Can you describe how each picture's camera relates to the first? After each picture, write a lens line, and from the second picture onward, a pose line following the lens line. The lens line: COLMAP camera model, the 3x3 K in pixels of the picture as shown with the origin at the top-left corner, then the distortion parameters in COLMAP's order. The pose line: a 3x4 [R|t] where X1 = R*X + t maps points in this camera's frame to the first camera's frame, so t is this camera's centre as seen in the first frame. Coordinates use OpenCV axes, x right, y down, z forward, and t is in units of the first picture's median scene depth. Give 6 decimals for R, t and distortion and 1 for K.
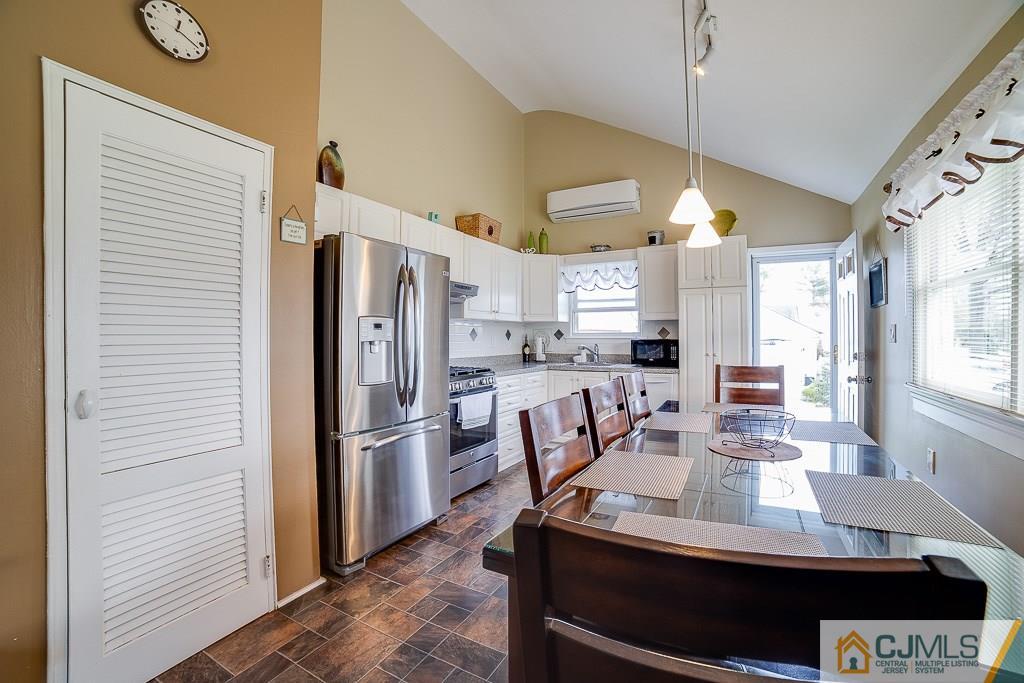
lens RADIAL K [[425.8, 0, 512.0], [0, 425.8, 341.5], [0, 0, 1]] dist [-0.000121, -0.000032]
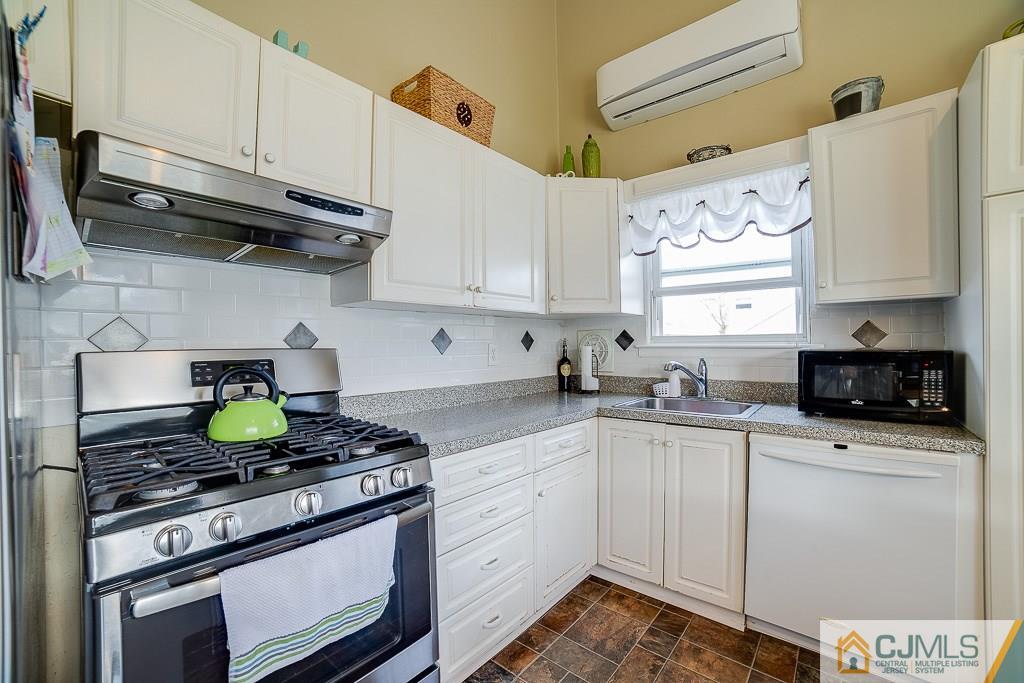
lens RADIAL K [[473.3, 0, 512.0], [0, 473.3, 341.5], [0, 0, 1]] dist [-0.050792, 0.000106]
pose [[0.989700, -0.005234, -0.143064, 0.062004], [0.003029, 0.999873, -0.015628, -0.006345], [0.143128, 0.015033, 0.989590, 0.449974]]
